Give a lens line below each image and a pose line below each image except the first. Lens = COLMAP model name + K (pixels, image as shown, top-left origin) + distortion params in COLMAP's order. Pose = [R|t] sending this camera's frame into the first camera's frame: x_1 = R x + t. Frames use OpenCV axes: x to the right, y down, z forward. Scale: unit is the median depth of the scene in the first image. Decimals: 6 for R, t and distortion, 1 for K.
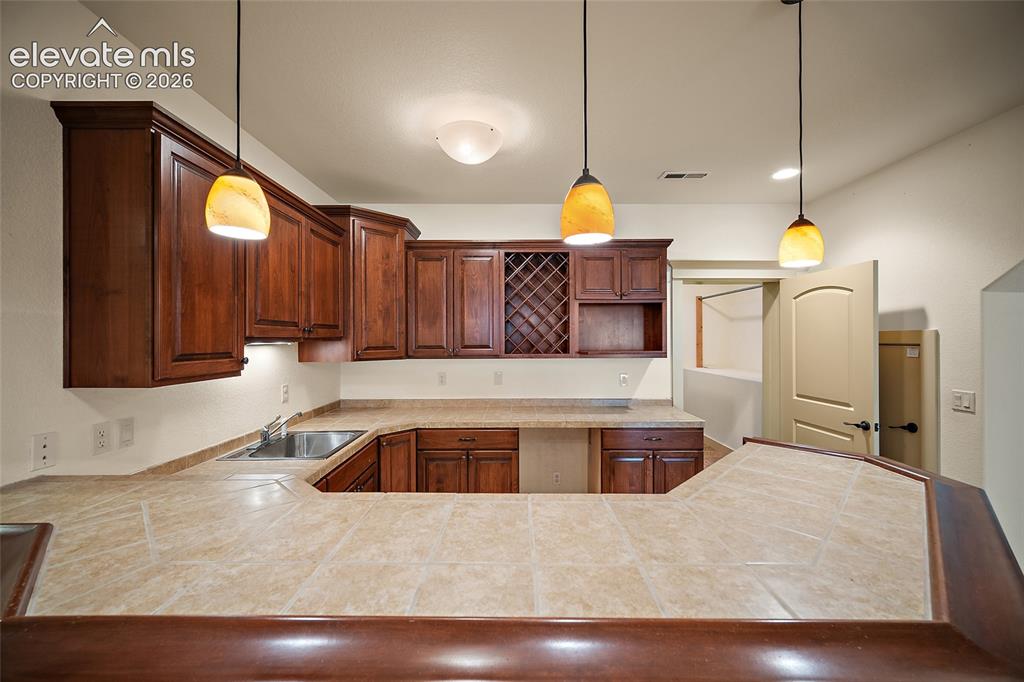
lens RADIAL K [[402.7, 0, 514.7], [0, 402.7, 337.7], [0, 0, 1]] dist [-0.002430, -0.000197]
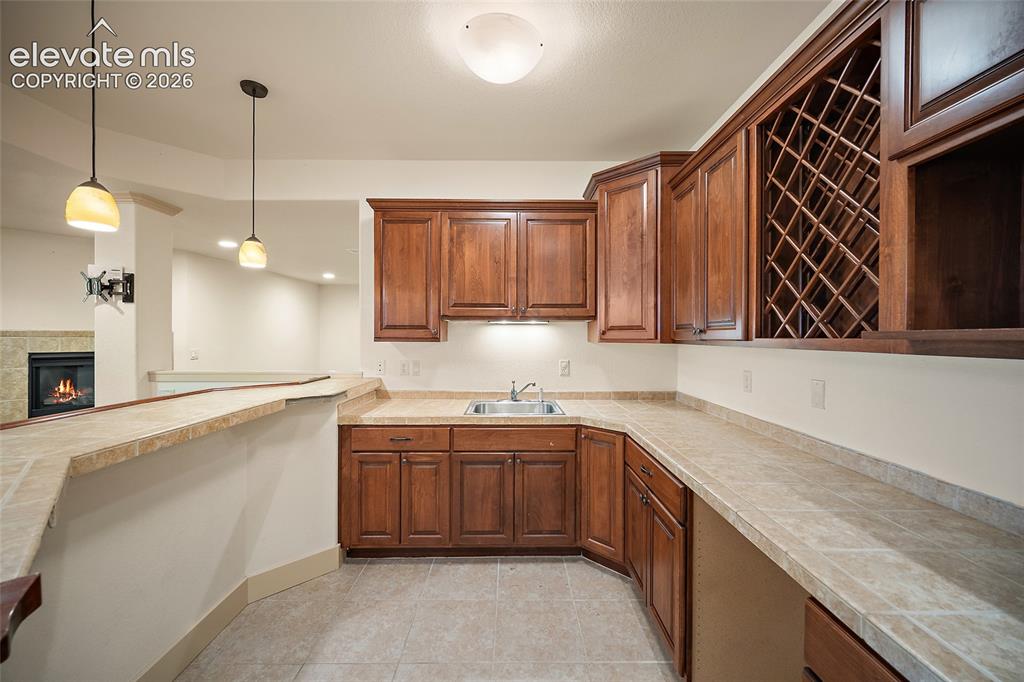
lens RADIAL K [[402.7, 0, 516.6], [0, 402.7, 336.7], [0, 0, 1]] dist [-0.002430, -0.000197]
pose [[-0.011474, 0.007307, -0.999907, 0.541527], [-0.000788, 0.999973, 0.007317, 0.041609], [0.999934, 0.000872, -0.011468, 0.855502]]
